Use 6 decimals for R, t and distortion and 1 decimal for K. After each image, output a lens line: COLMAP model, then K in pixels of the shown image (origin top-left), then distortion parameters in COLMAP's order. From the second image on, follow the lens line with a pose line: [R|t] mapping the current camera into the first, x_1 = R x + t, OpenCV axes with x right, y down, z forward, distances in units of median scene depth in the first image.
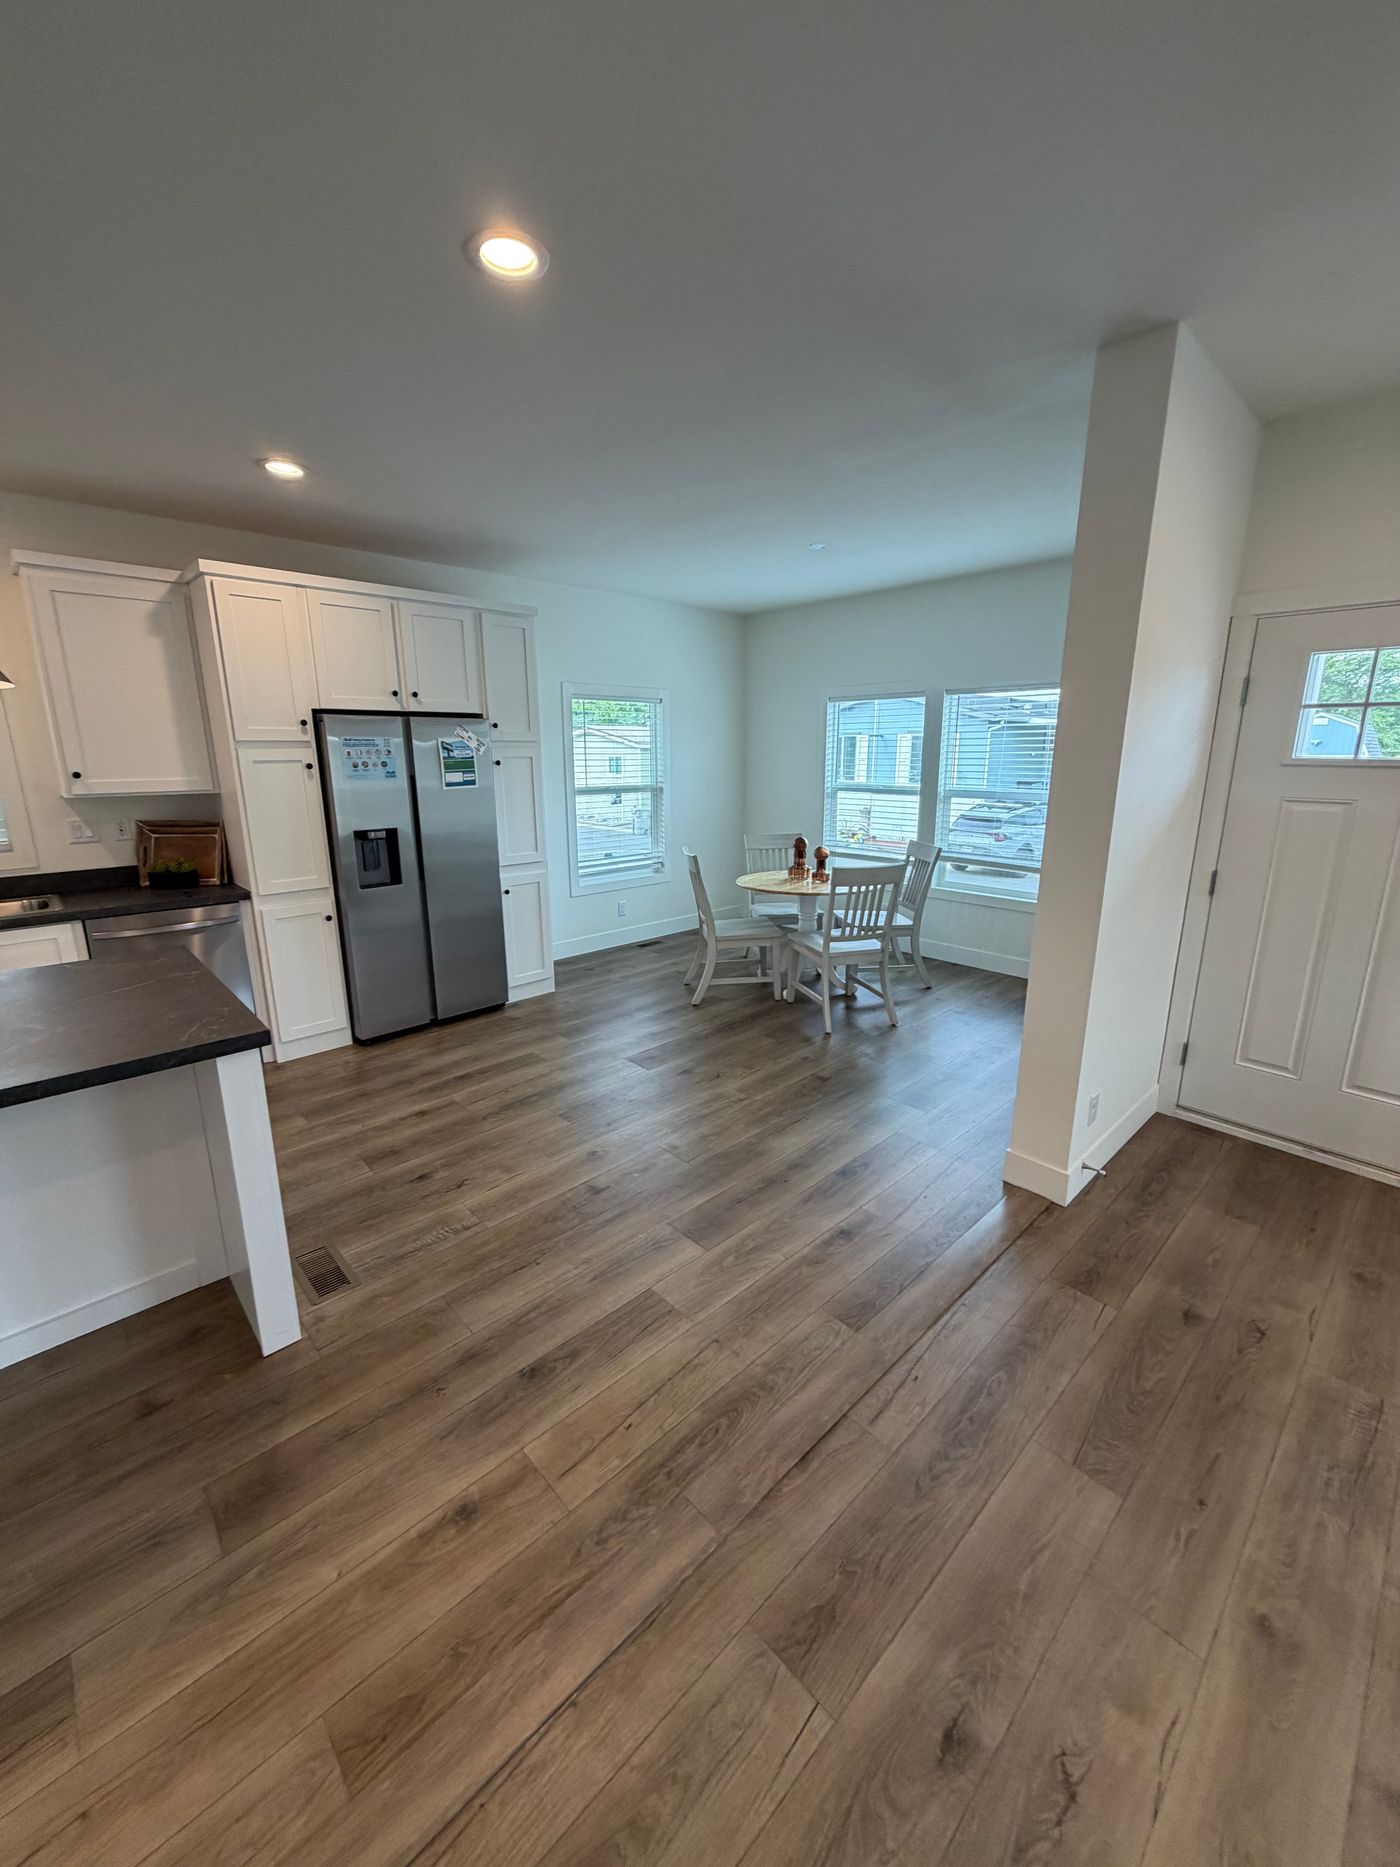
lens RADIAL K [[745.6, 0, 700.4], [0, 745.6, 926.7], [0, 0, 1]] dist [-0.002846, 0.000446]
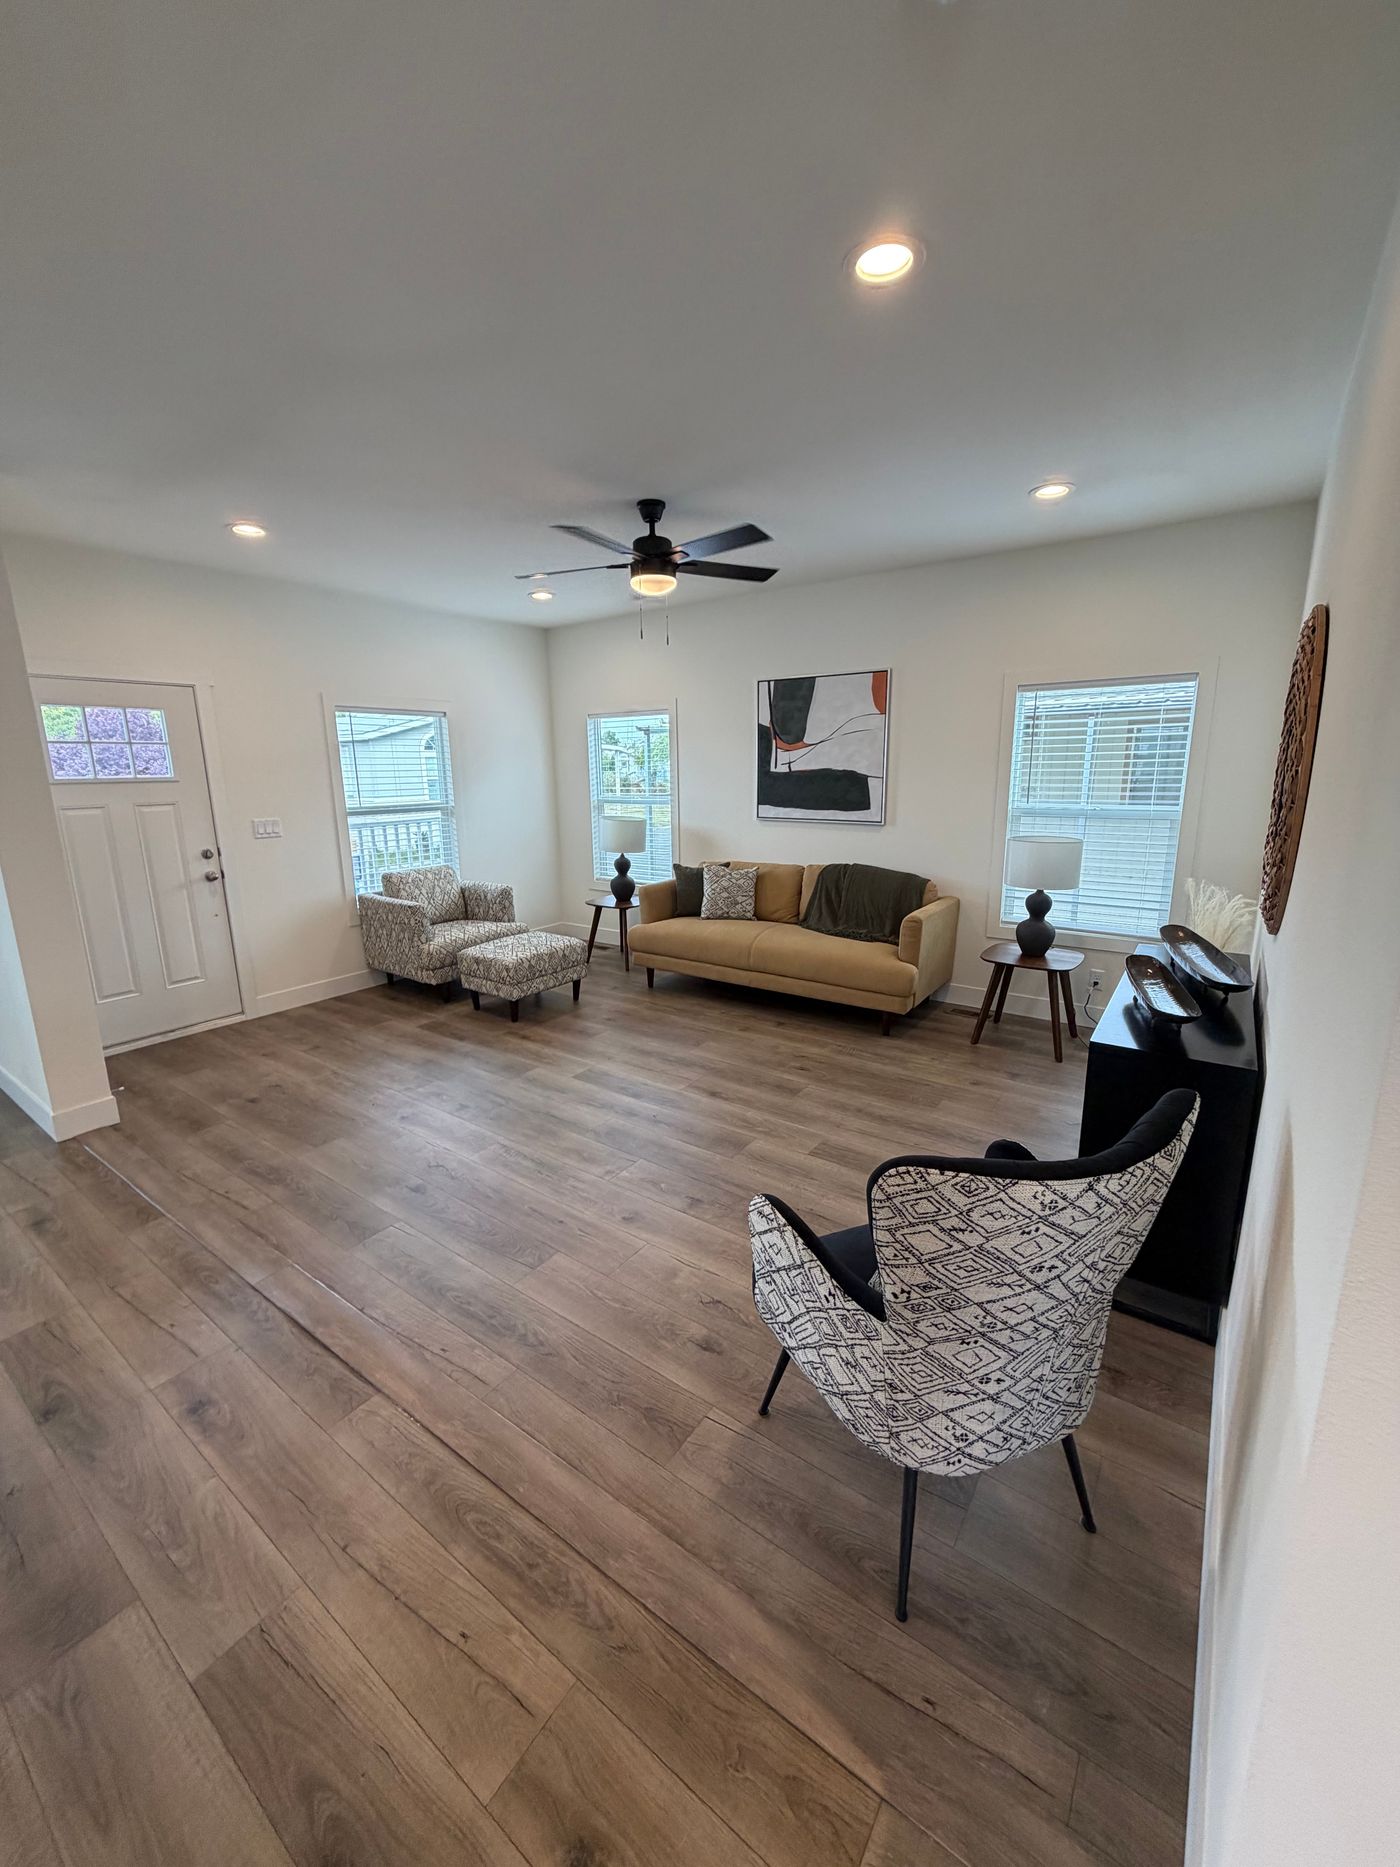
lens RADIAL K [[745.6, 0, 693.1], [0, 745.6, 929.7], [0, 0, 1]] dist [-0.002846, 0.000446]
pose [[-0.189385, -0.209959, 0.959193, -0.487065], [0.246543, 0.935409, 0.253431, -0.102204], [-0.950447, 0.284479, -0.125389, 0.443533]]
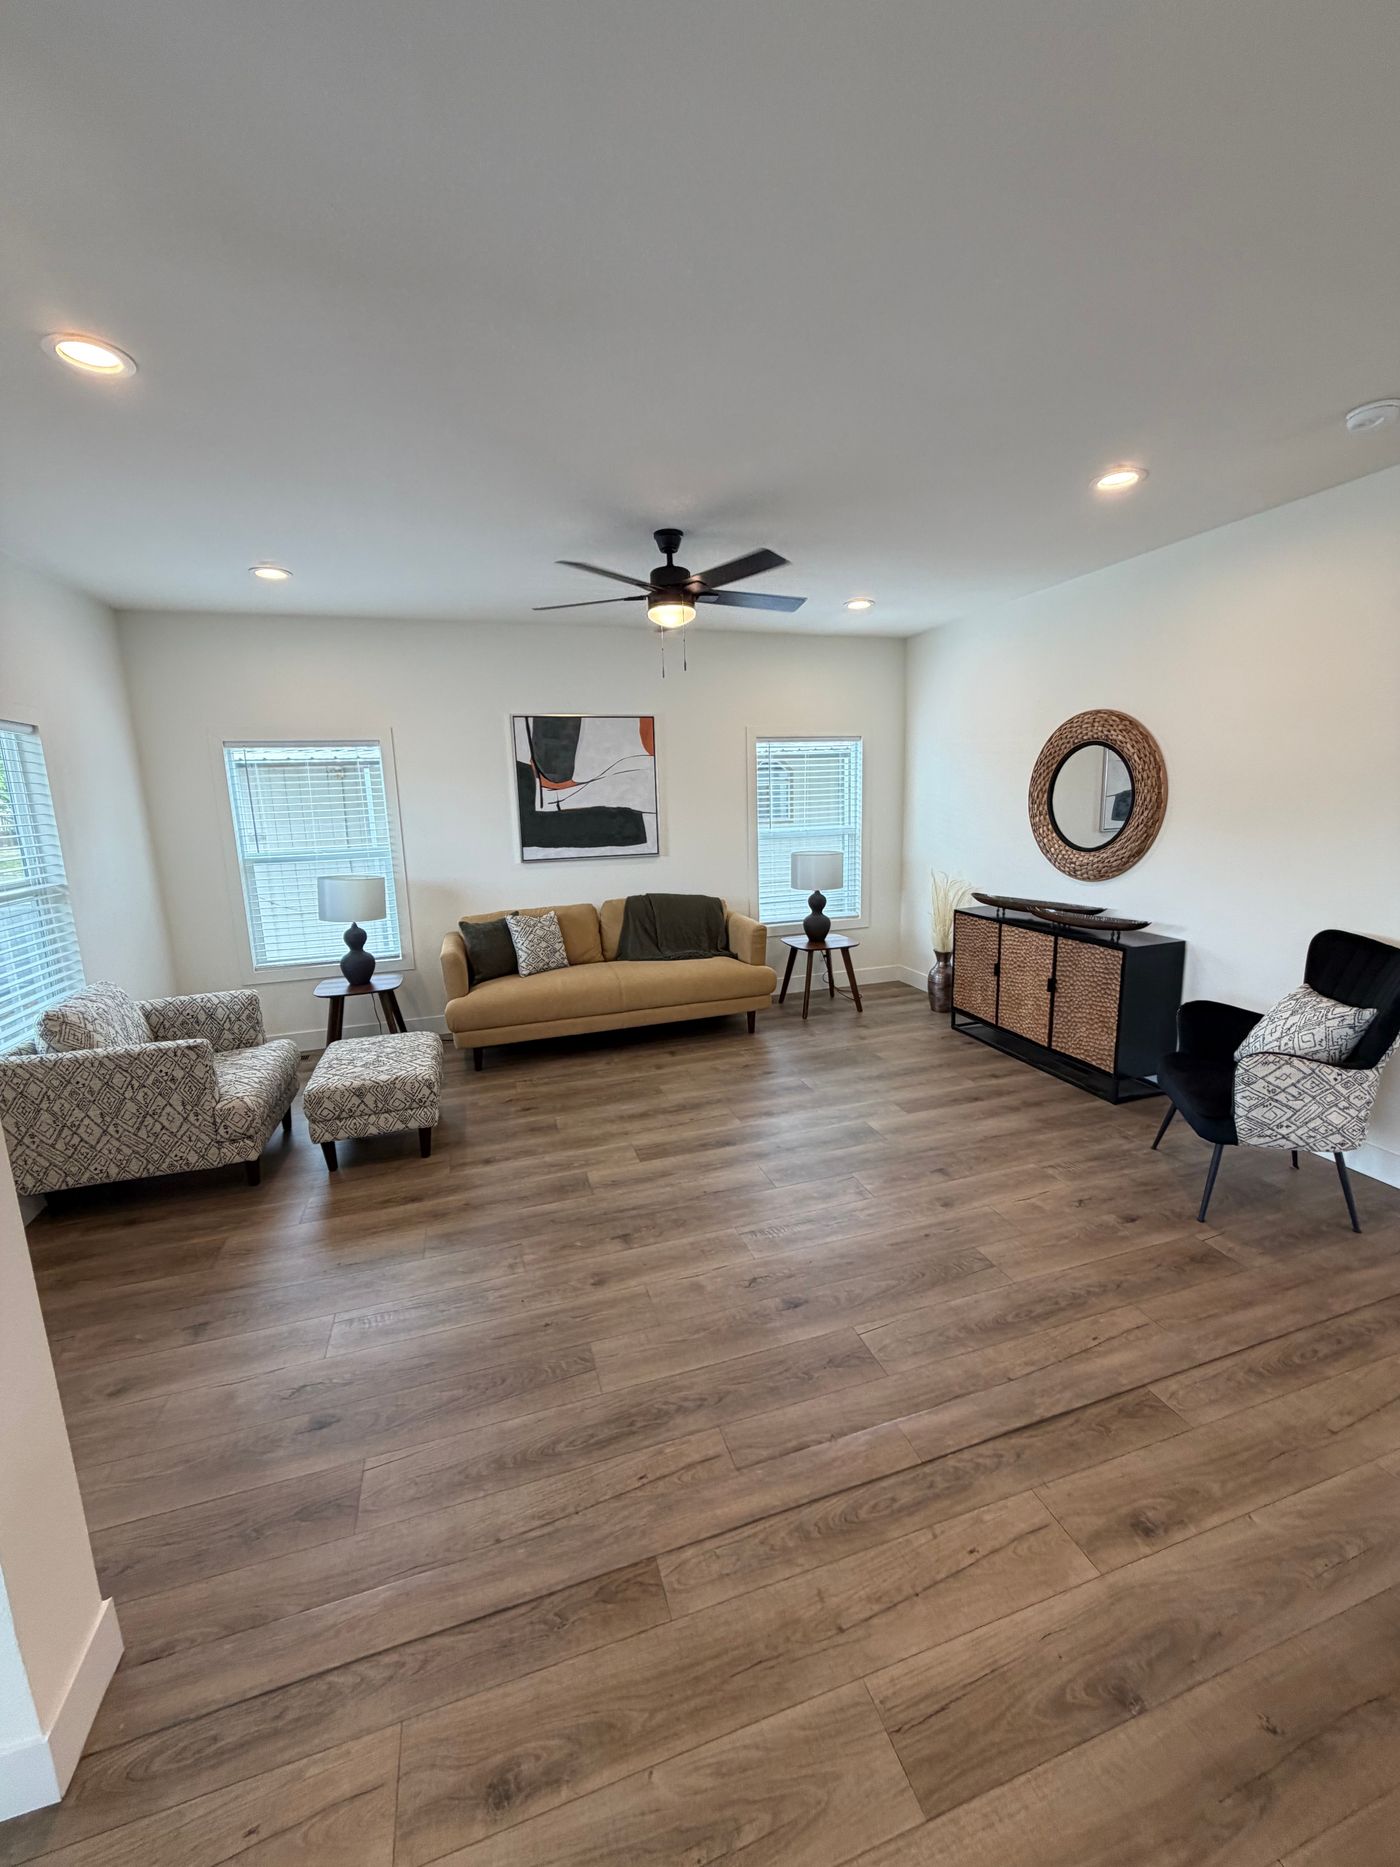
lens RADIAL K [[745.6, 0, 702.4], [0, 745.6, 929.1], [0, 0, 1]] dist [-0.002846, 0.000446]
pose [[-0.904536, -0.048313, 0.423650, -0.086717], [0.131884, 0.913141, 0.385721, -0.228614], [-0.405488, 0.404771, -0.819597, 0.933390]]
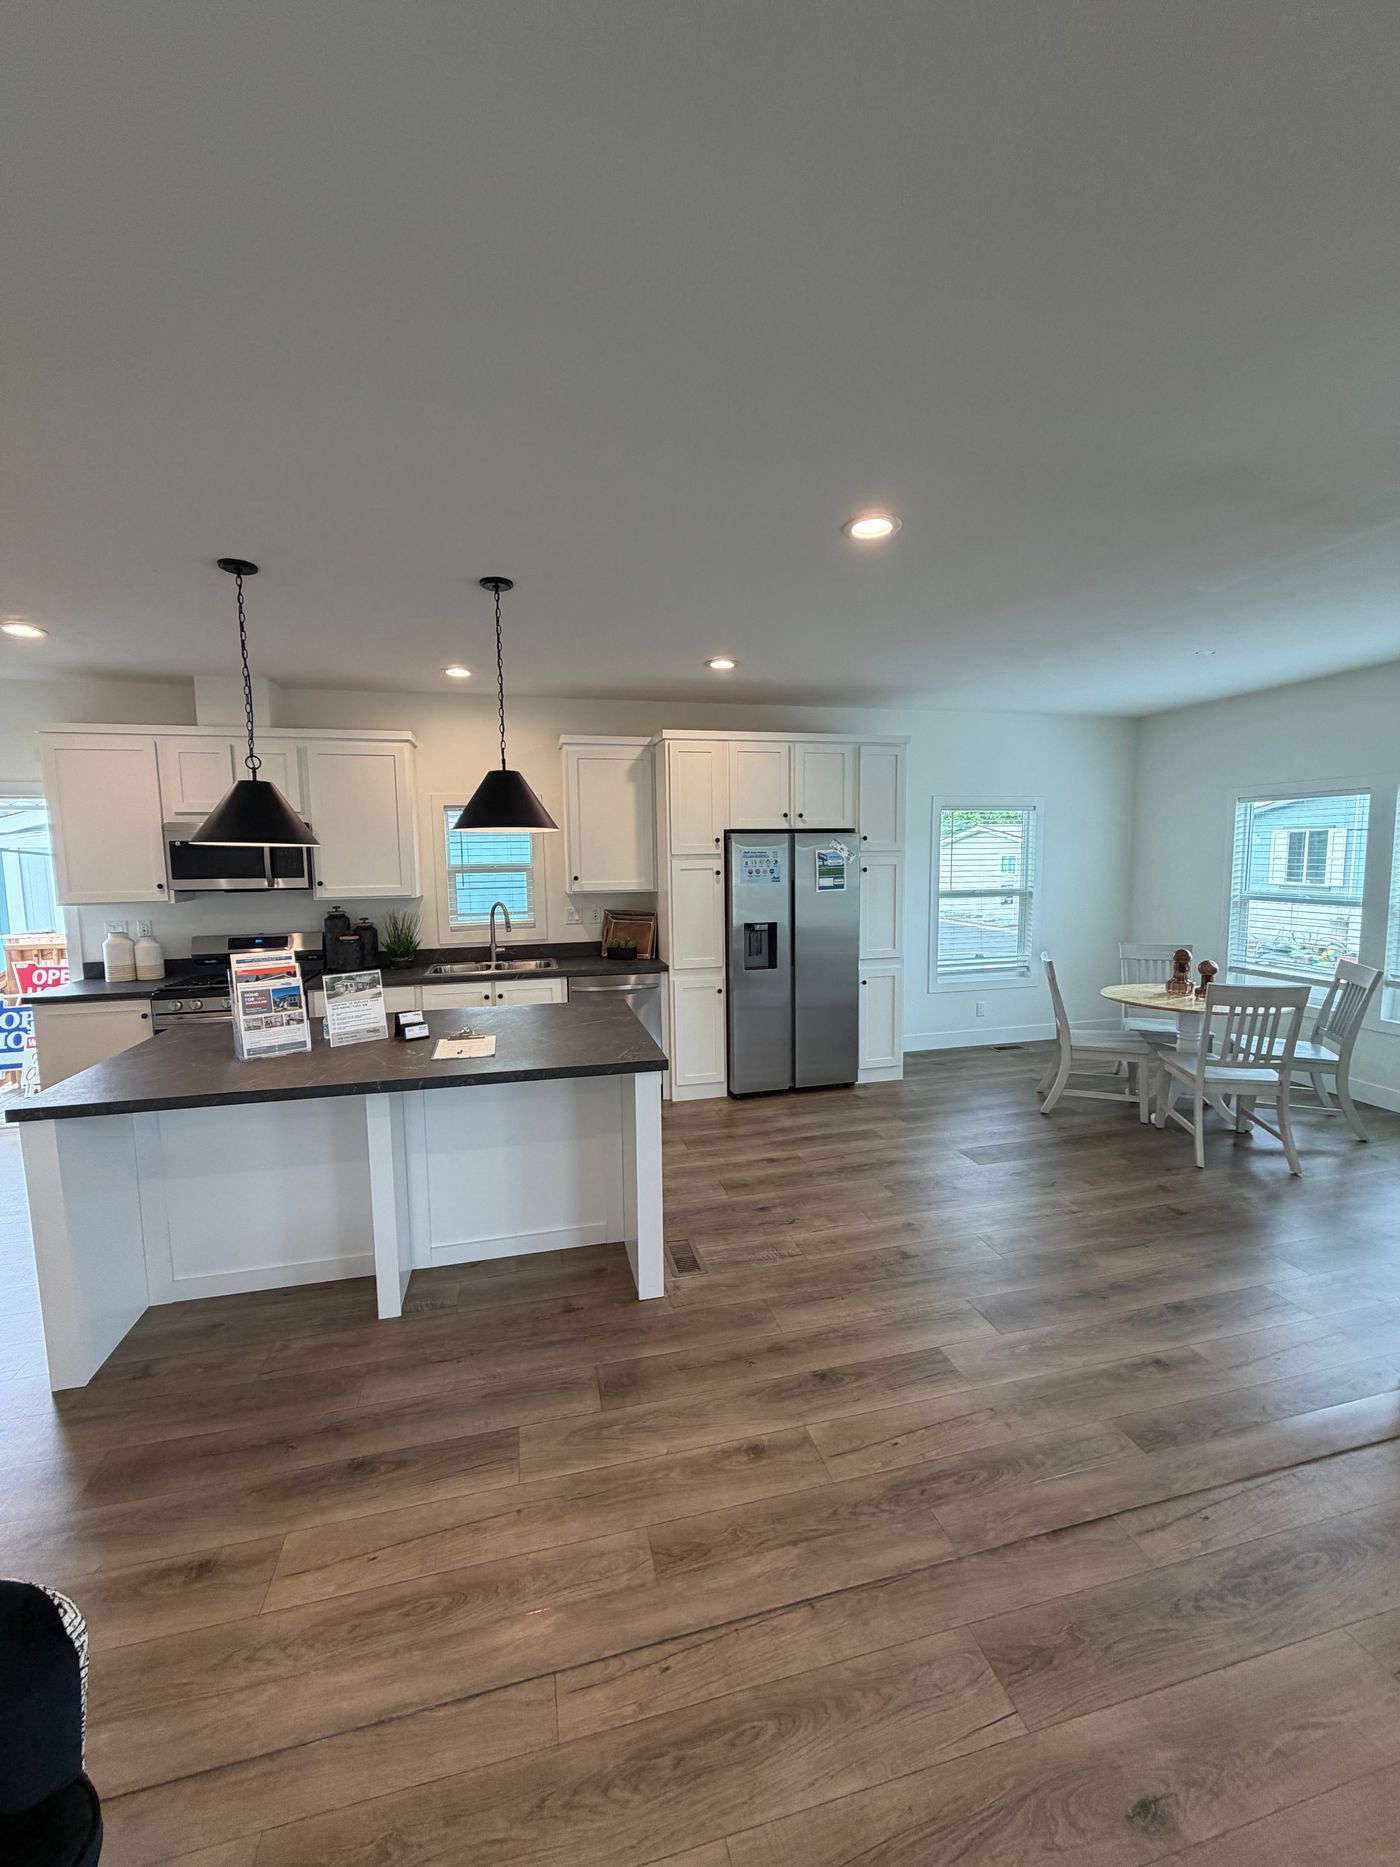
lens RADIAL K [[745.6, 0, 691.6], [0, 745.6, 929.7], [0, 0, 1]] dist [-0.002846, 0.000446]
pose [[0.867822, 0.045497, -0.494787, 0.099974], [-0.106031, 0.989819, -0.094954, 0.013291], [0.485429, 0.134866, 0.863811, -0.158845]]
